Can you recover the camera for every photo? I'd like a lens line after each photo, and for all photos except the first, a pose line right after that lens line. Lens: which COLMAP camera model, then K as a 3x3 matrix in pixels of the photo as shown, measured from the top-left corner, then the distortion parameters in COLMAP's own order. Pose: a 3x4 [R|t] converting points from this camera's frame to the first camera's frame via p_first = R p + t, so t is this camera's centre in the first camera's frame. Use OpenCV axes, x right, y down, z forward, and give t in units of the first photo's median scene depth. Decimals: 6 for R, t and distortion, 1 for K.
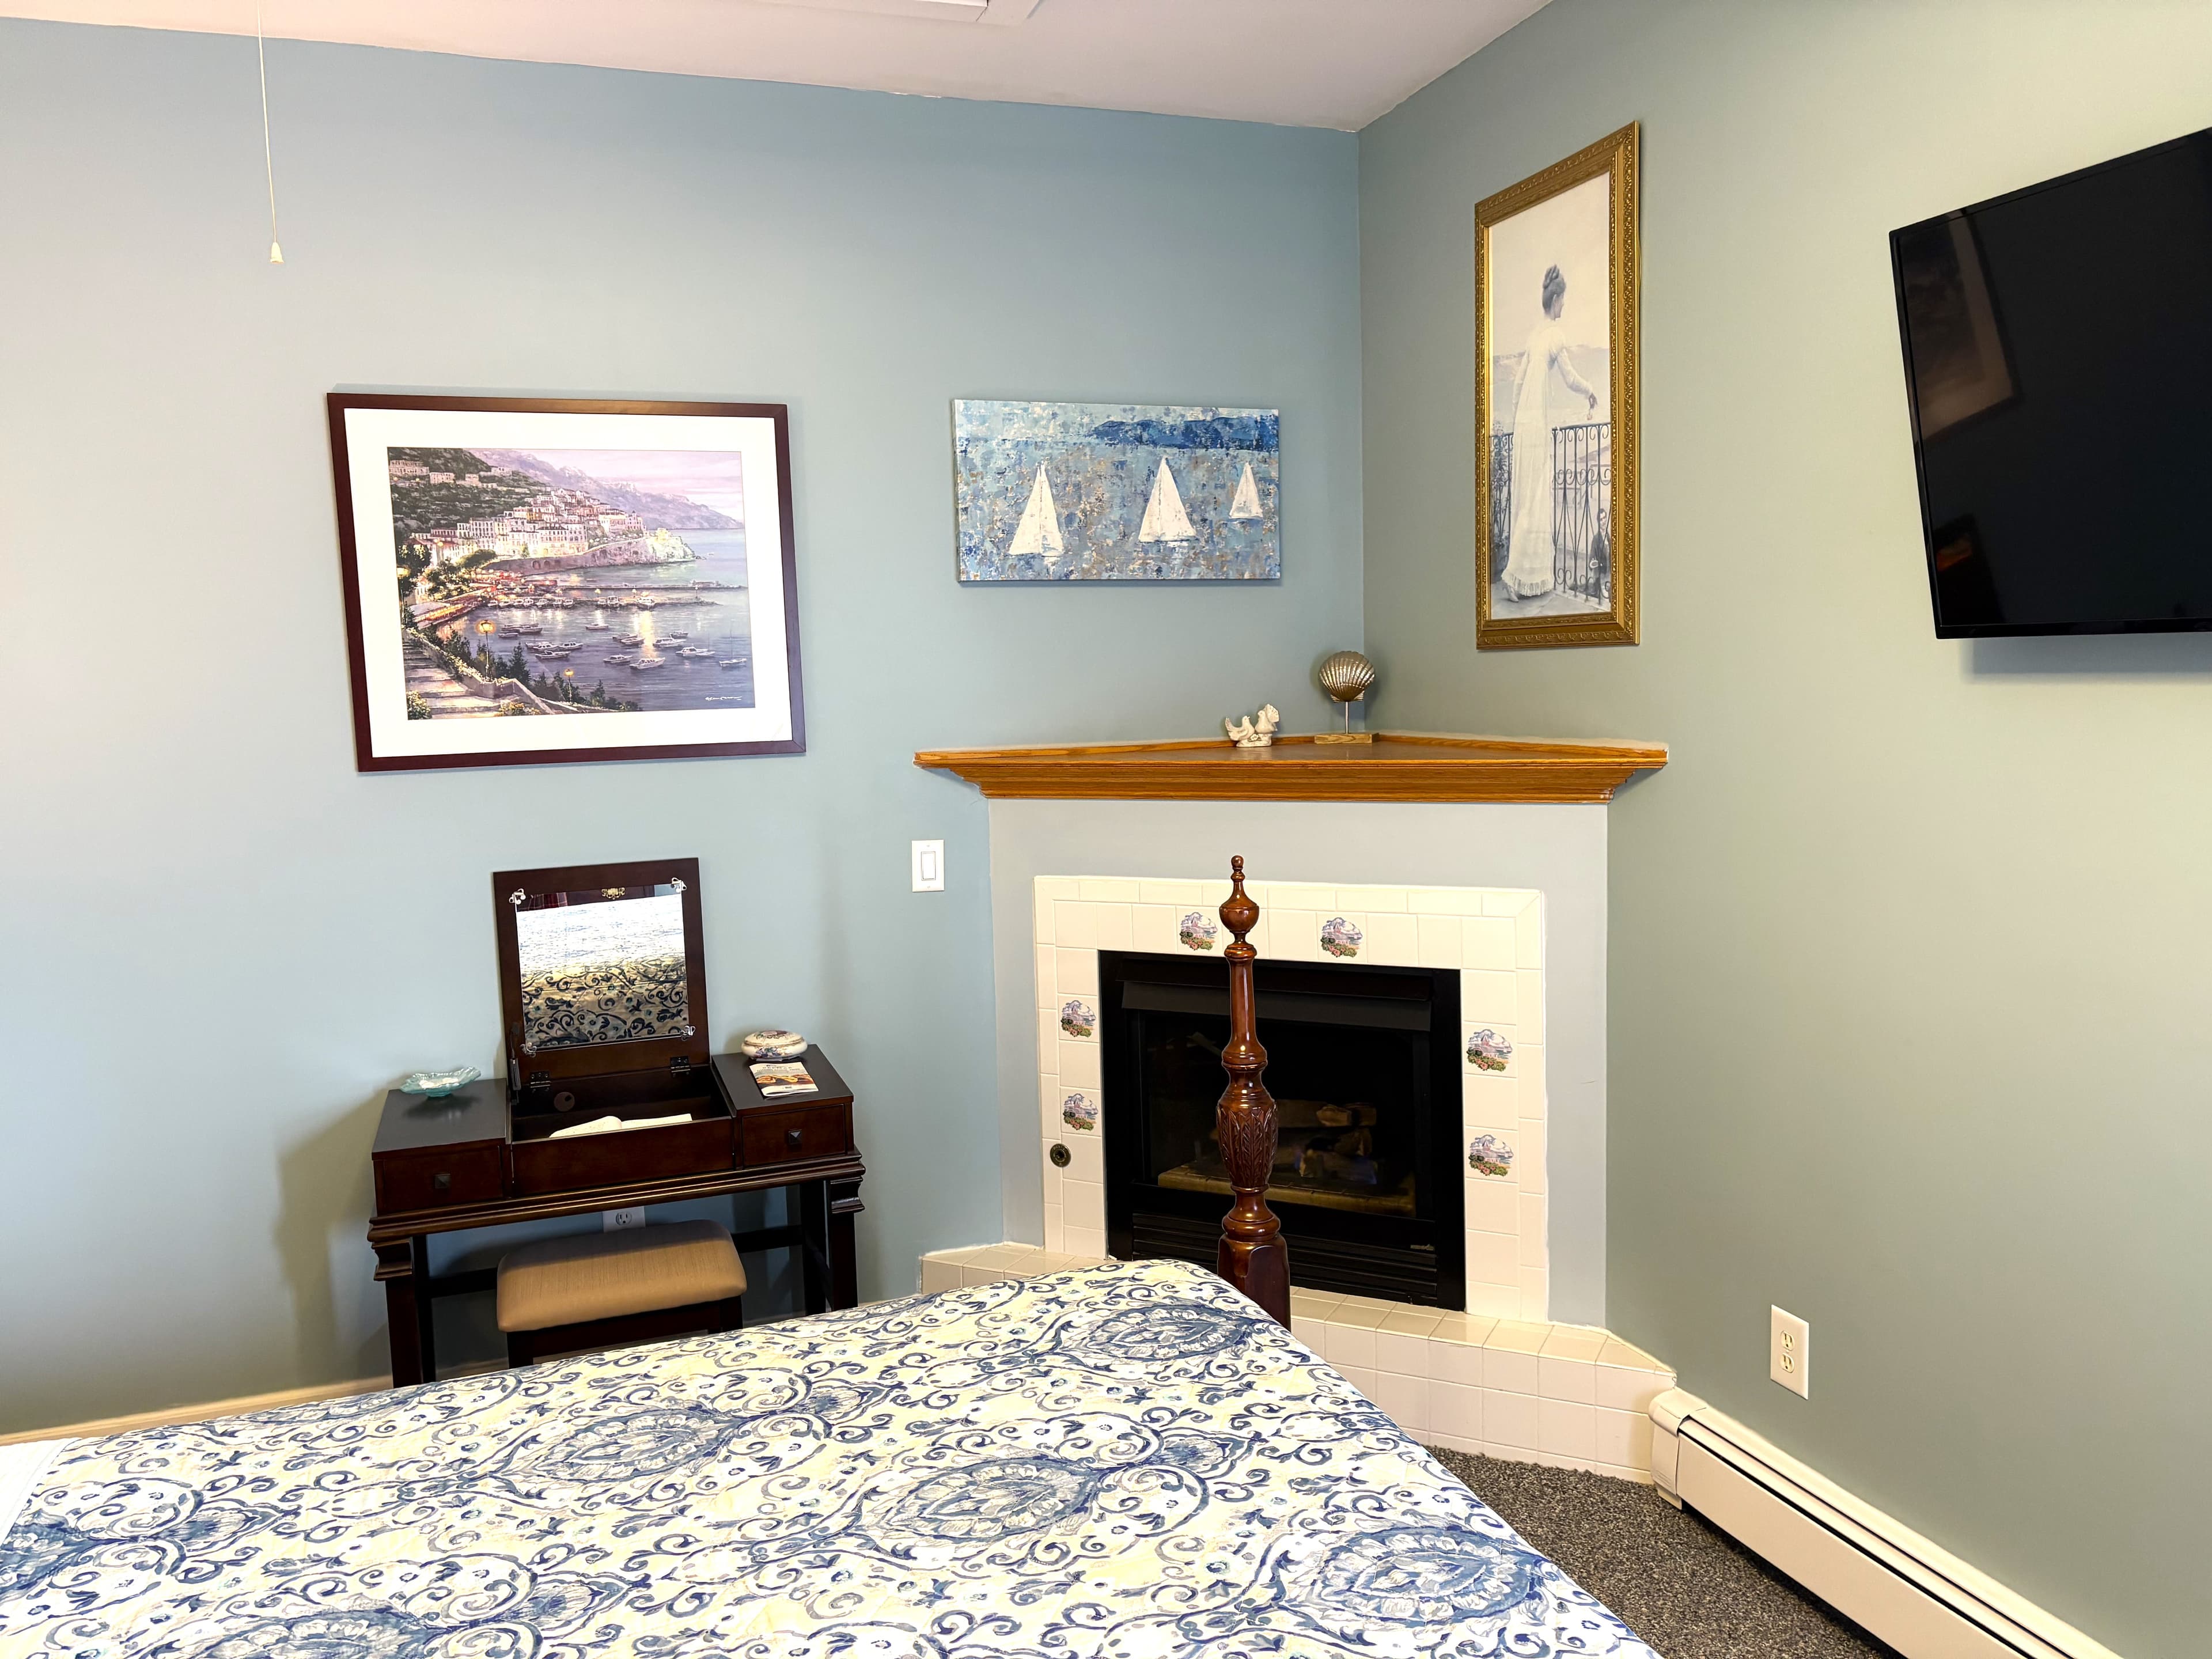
lens RADIAL K [[1662.1, 0, 1096.2], [0, 1662.1, 841.9], [0, 0, 1]] dist [0.058171, -0.056724]
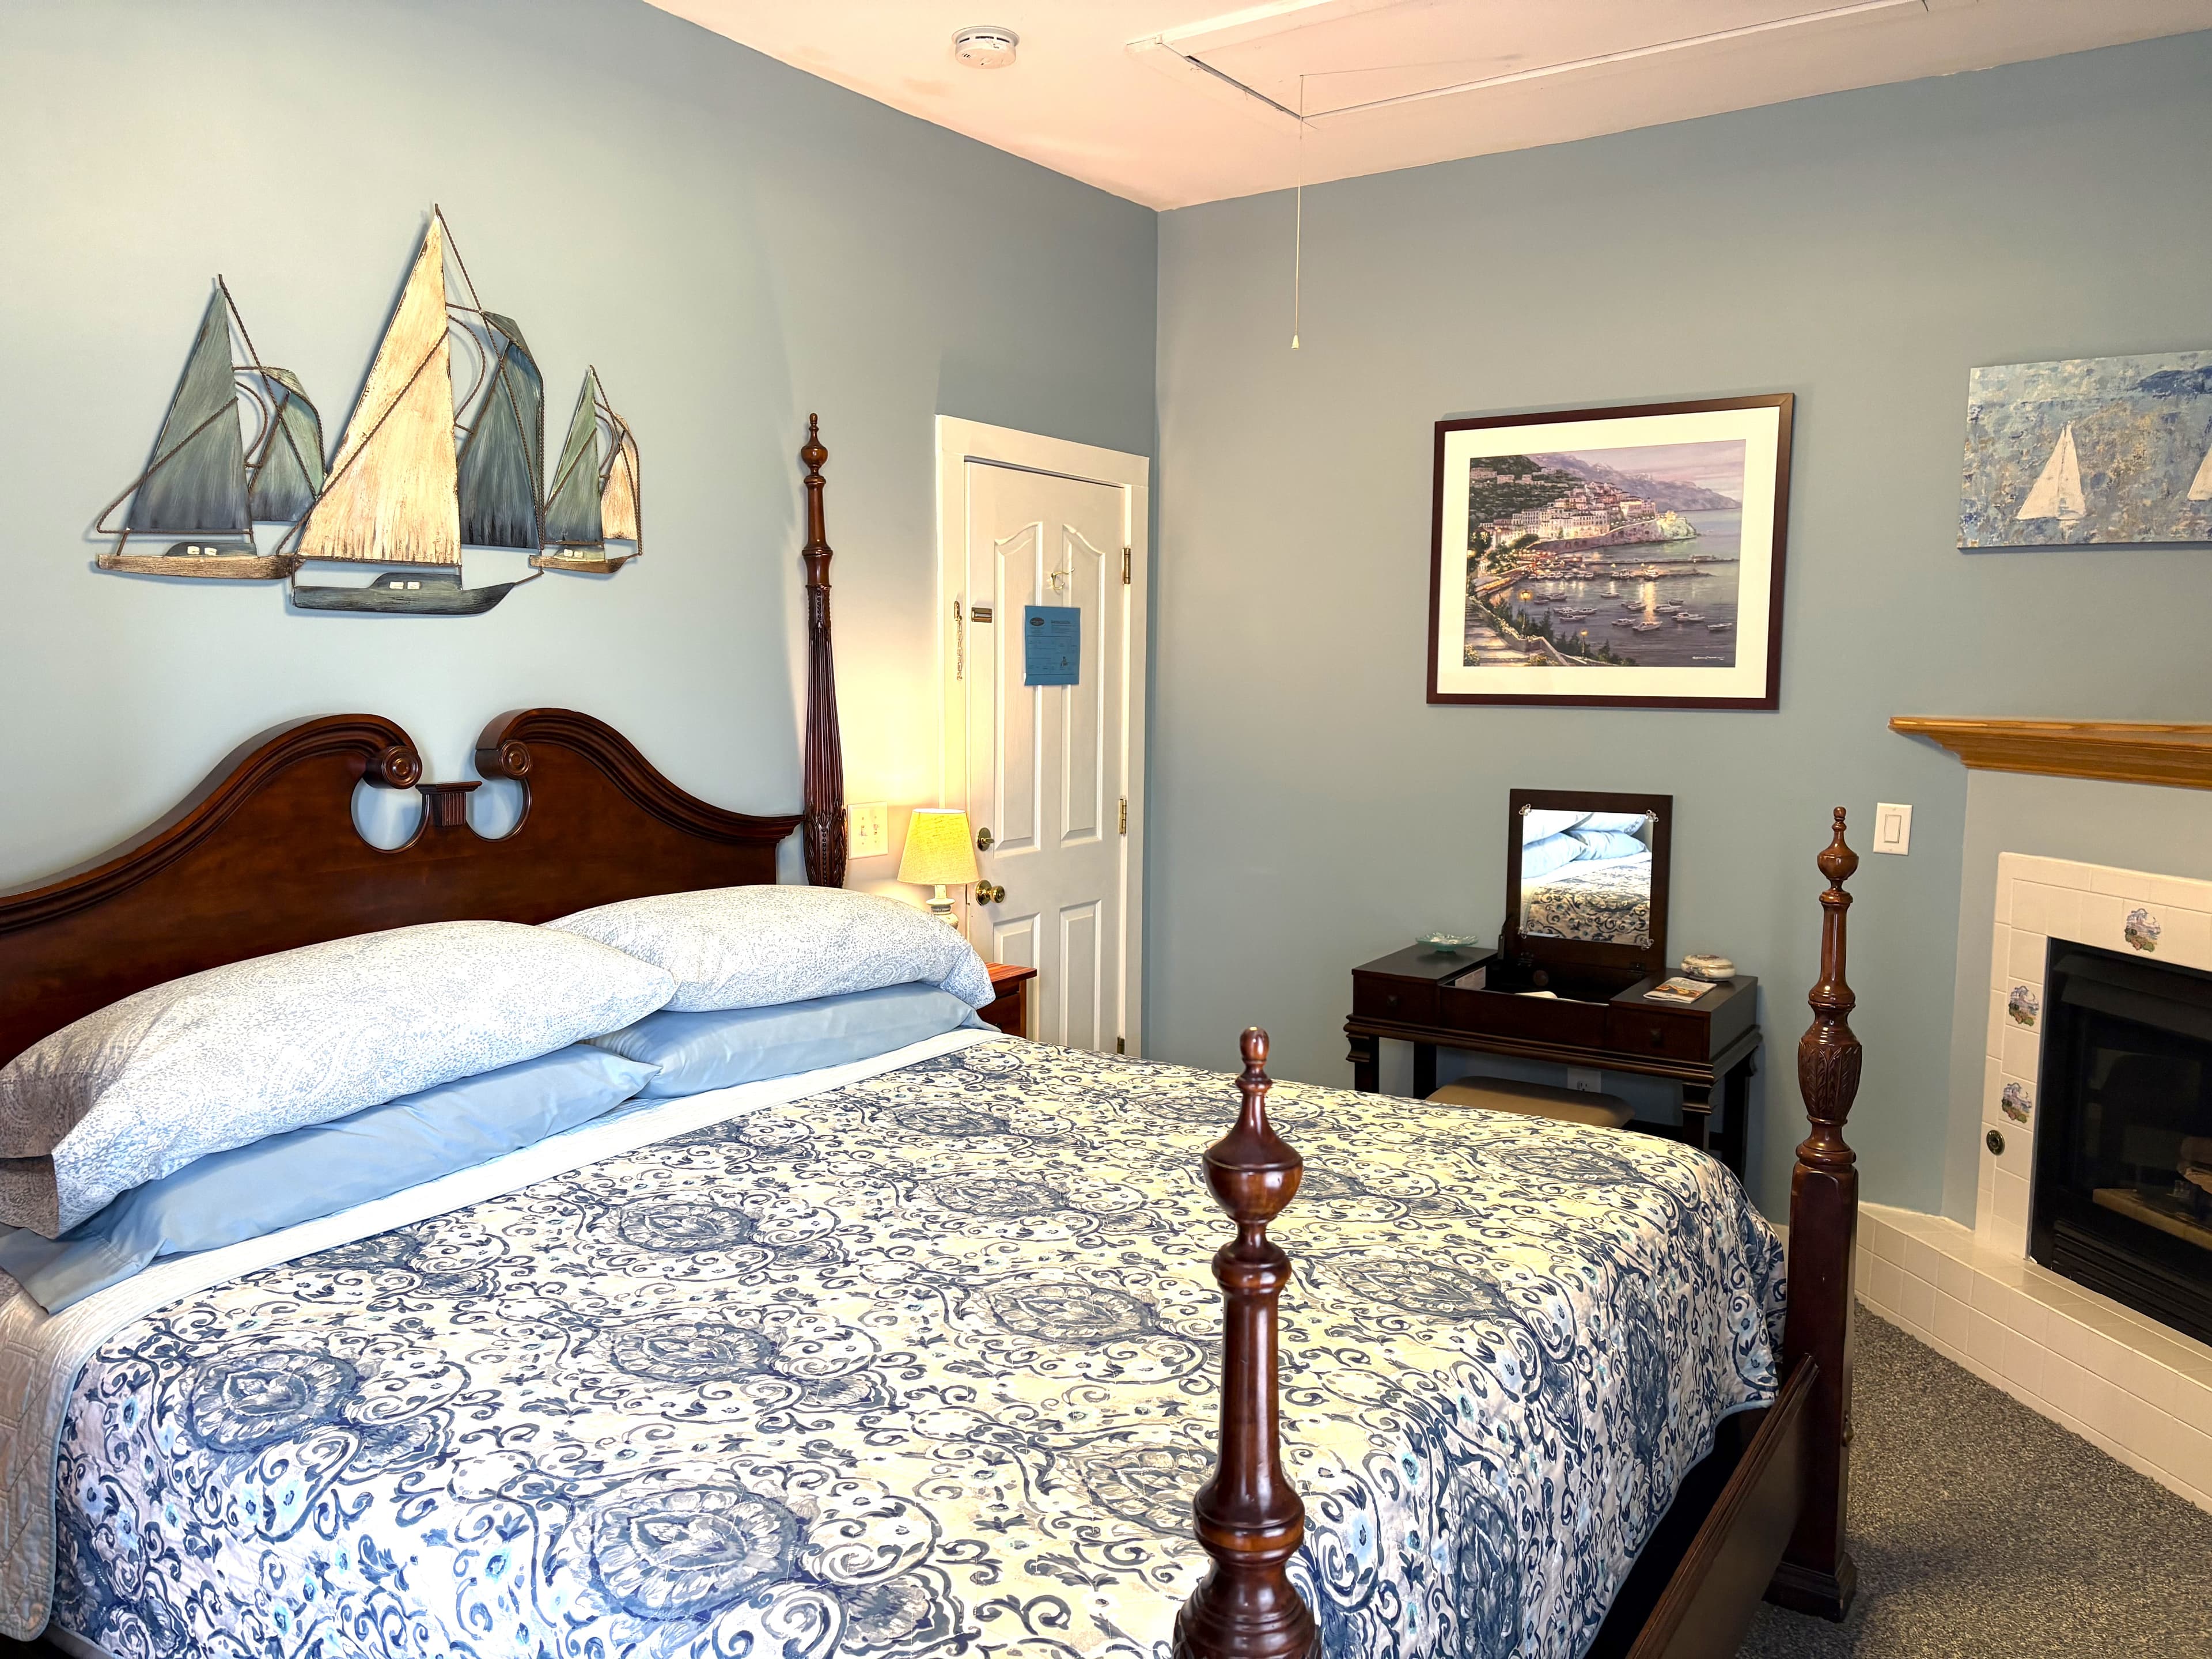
lens RADIAL K [[1662.1, 0, 1107.6], [0, 1662.1, 841.1], [0, 0, 1]] dist [0.058171, -0.056724]
pose [[0.596524, 0.118990, -0.793726, 0.468138], [-0.113062, 0.991546, 0.063674, 0.011768], [0.794592, 0.051757, 0.604934, -0.009689]]
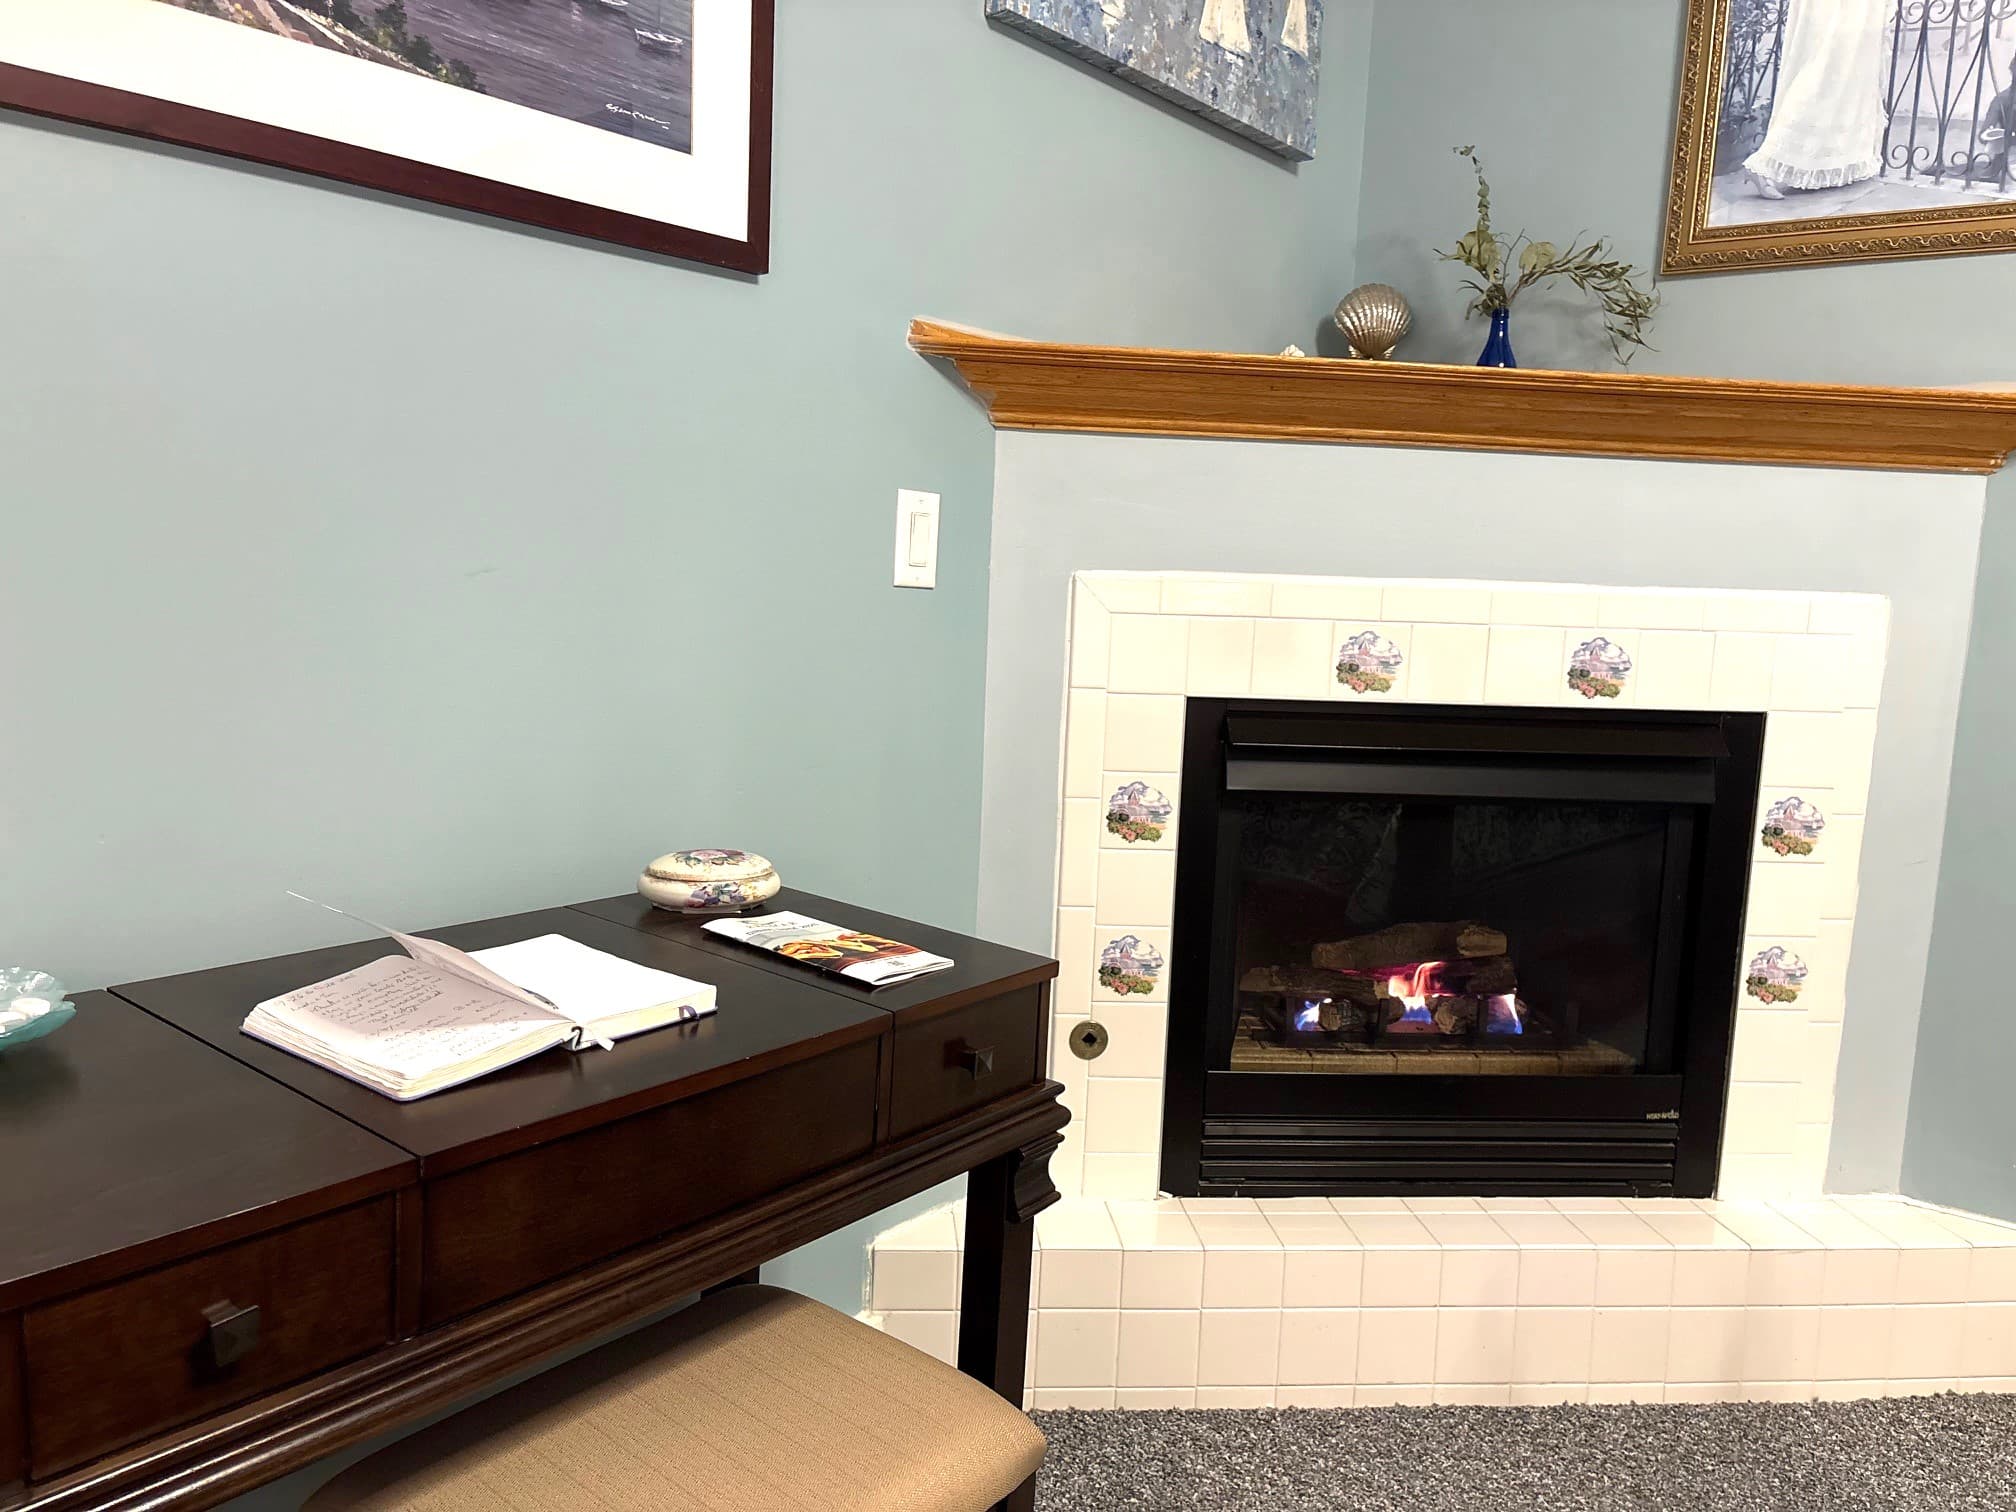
lens RADIAL K [[1514.8, 0, 1010.7], [0, 1514.8, 742.7], [0, 0, 1]] dist [0.058171, -0.056724]
pose [[0.841221, -0.004838, 0.540669, -0.374996], [-0.009982, 0.999651, 0.024476, 0.074278], [-0.540599, -0.025987, 0.840879, 0.613264]]
